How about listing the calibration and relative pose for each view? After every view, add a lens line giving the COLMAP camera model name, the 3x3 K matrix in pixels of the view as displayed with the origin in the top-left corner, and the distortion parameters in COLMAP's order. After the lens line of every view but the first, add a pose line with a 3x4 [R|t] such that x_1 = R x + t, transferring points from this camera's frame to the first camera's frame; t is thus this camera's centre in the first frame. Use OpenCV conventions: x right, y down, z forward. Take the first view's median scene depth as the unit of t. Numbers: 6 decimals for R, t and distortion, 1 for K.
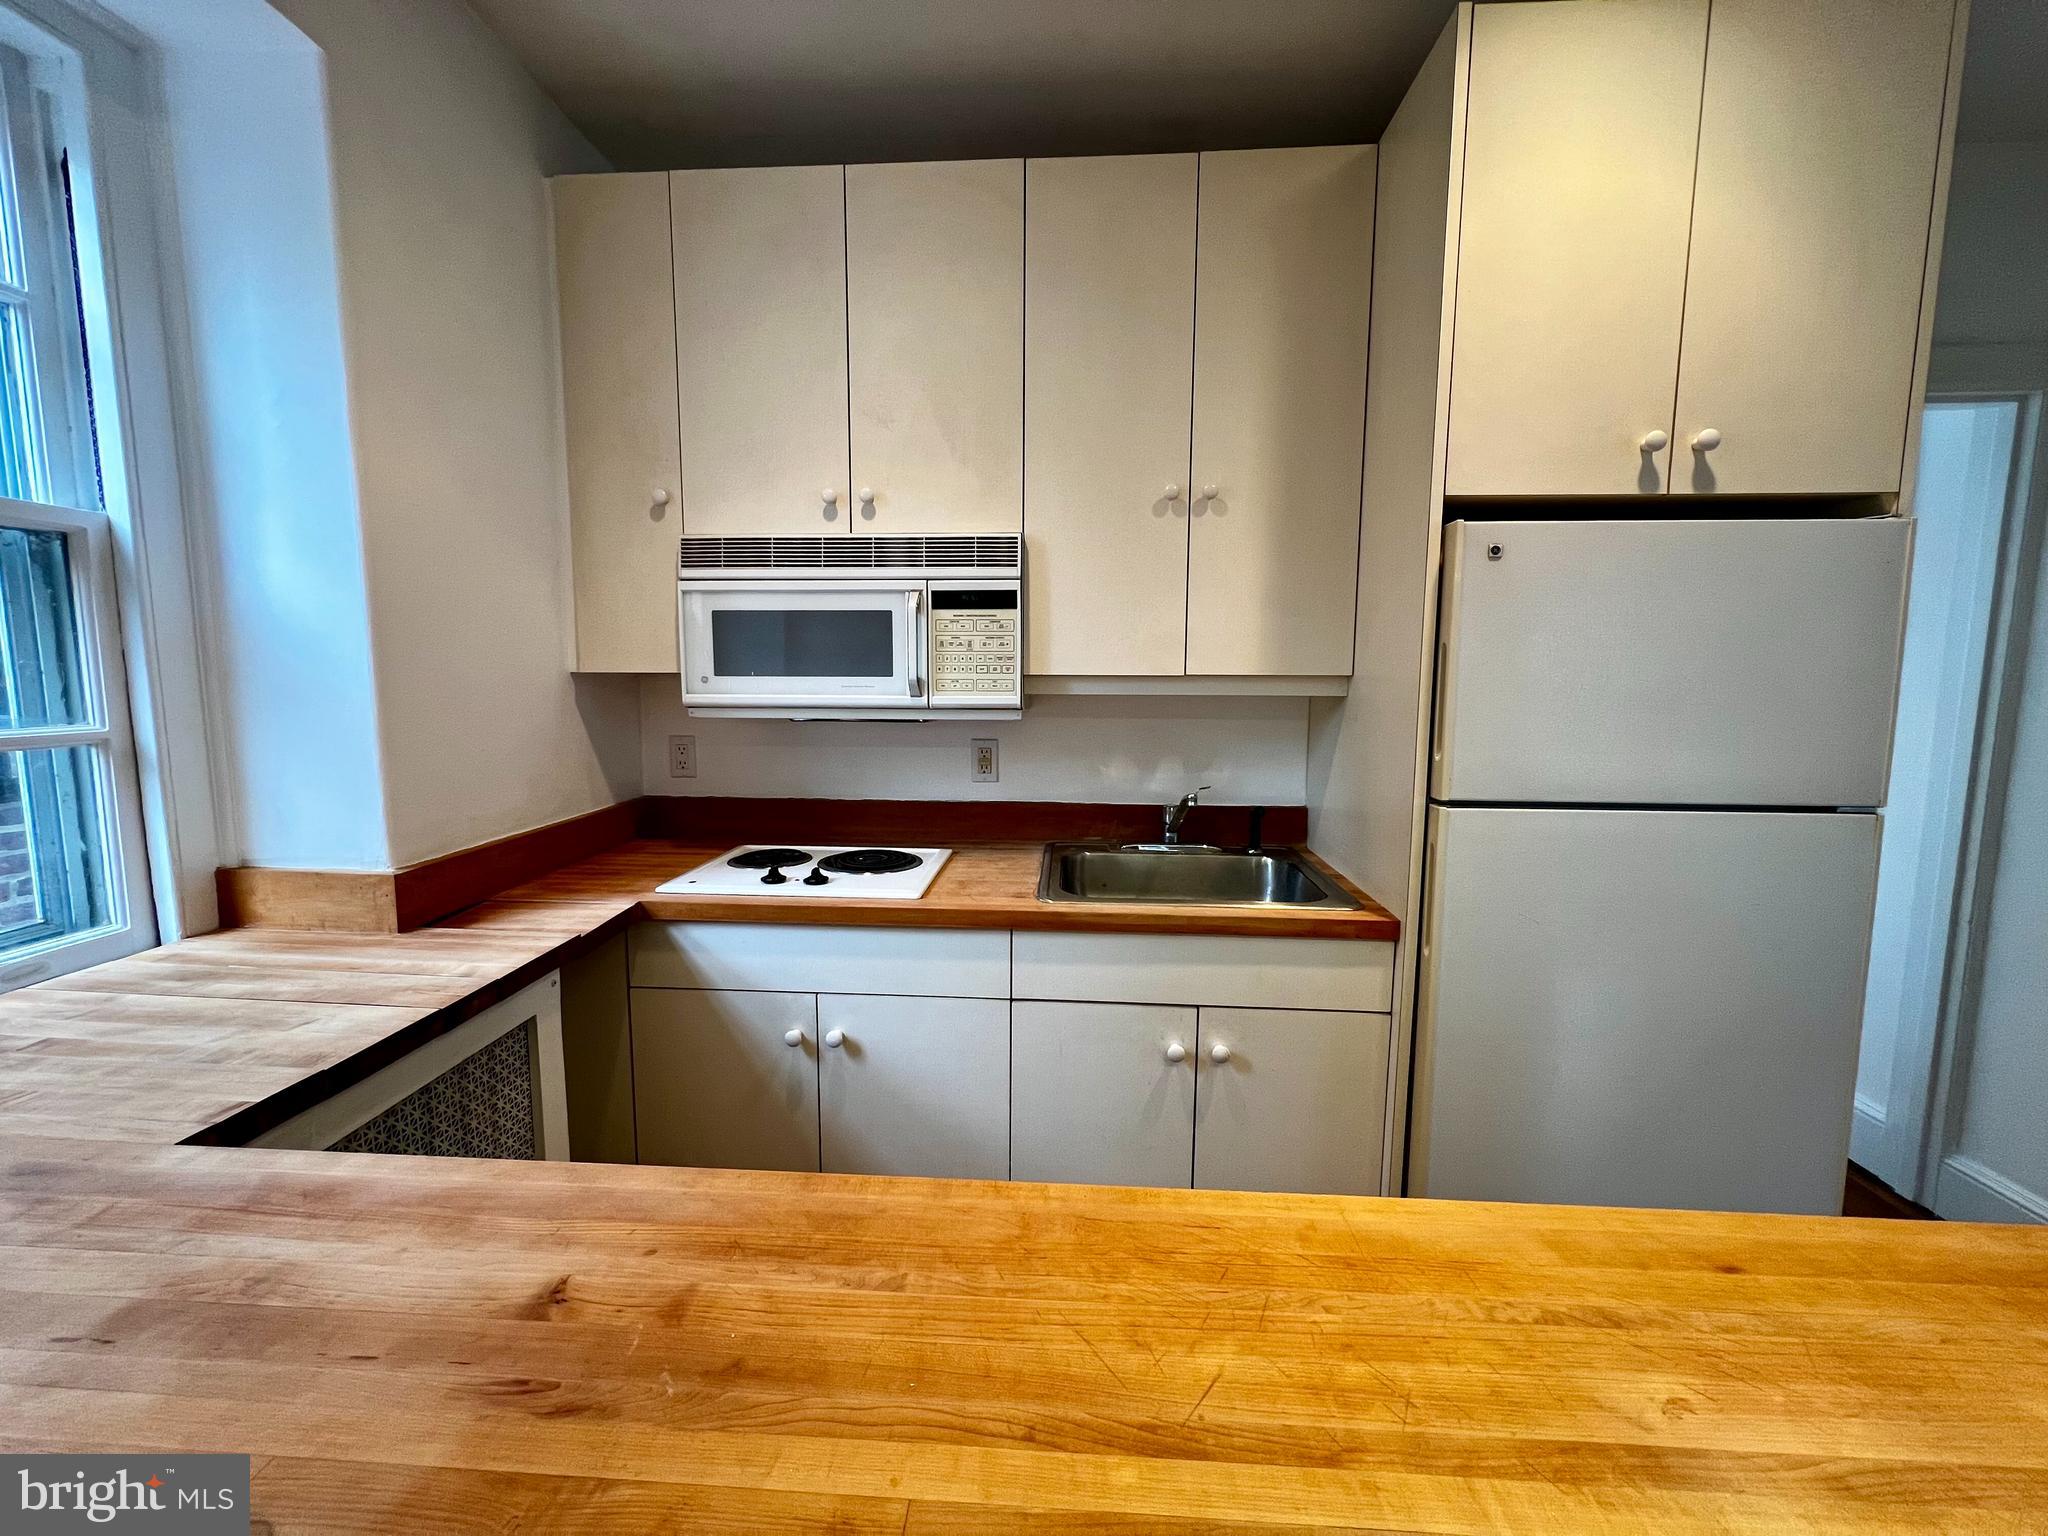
lens RADIAL K [[822.0, 0, 1024.0], [0, 822.0, 768.0], [0, 0, 1]] dist [0.002150, 0.000181]
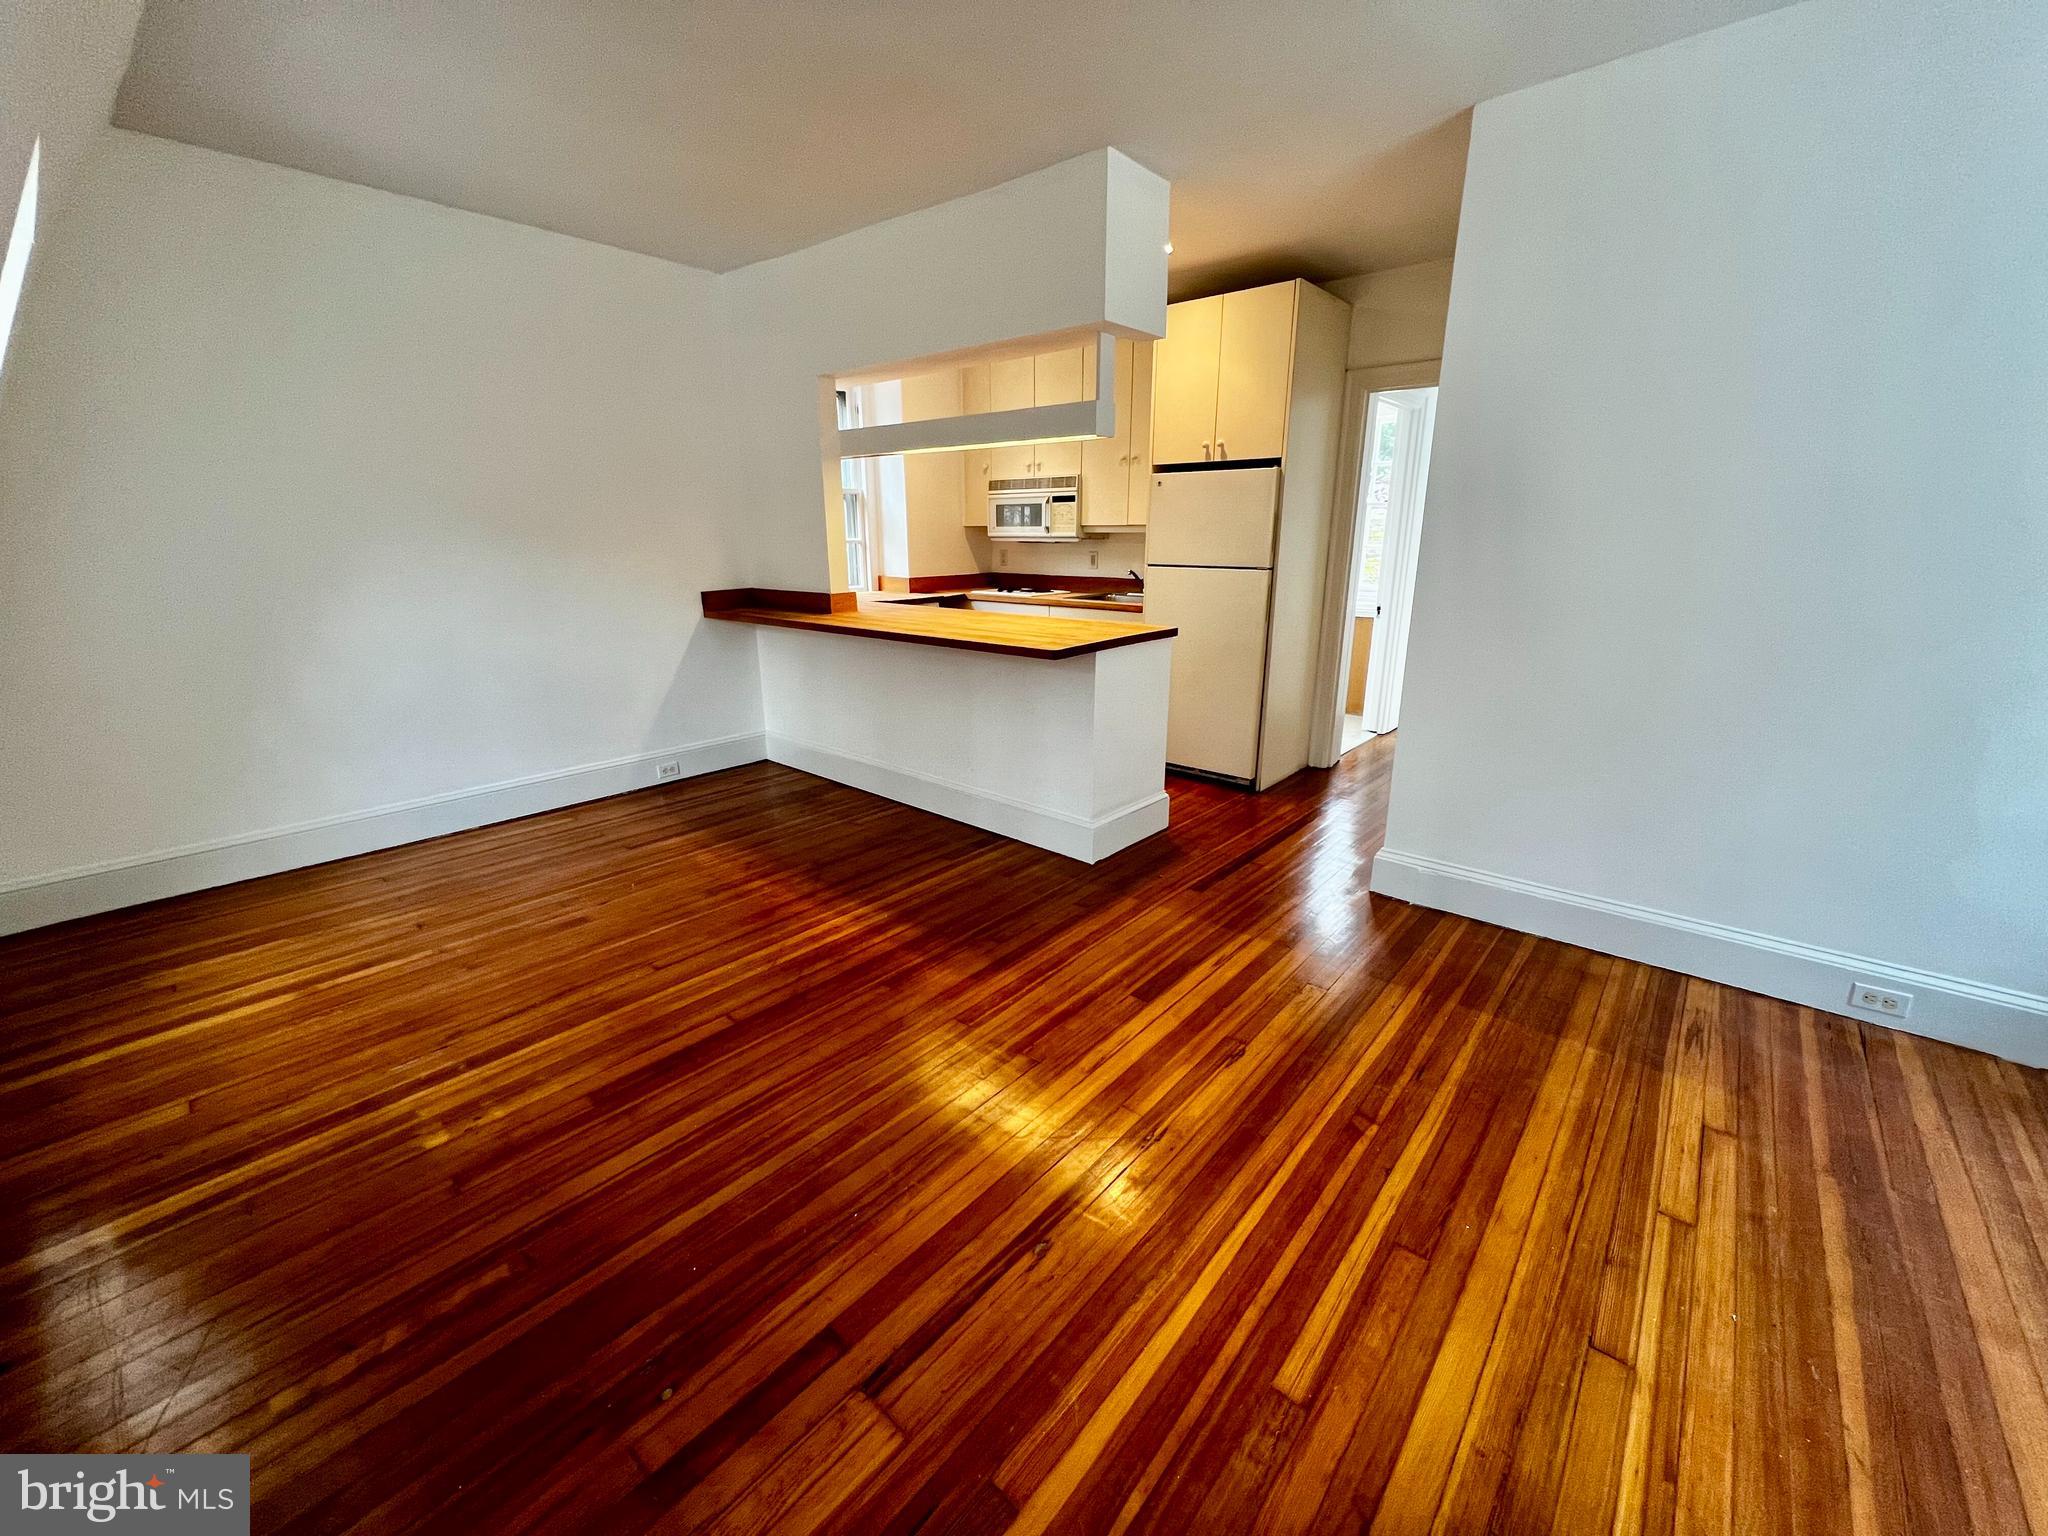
lens RADIAL K [[829.2, 0, 1024.0], [0, 829.2, 768.0], [0, 0, 1]] dist [-0.000766, -0.000016]
pose [[0.800210, 0.158065, -0.578514, 1.679440], [-0.061463, 0.981177, 0.183066, 0.203205], [0.596561, -0.110934, 0.794864, -1.532389]]
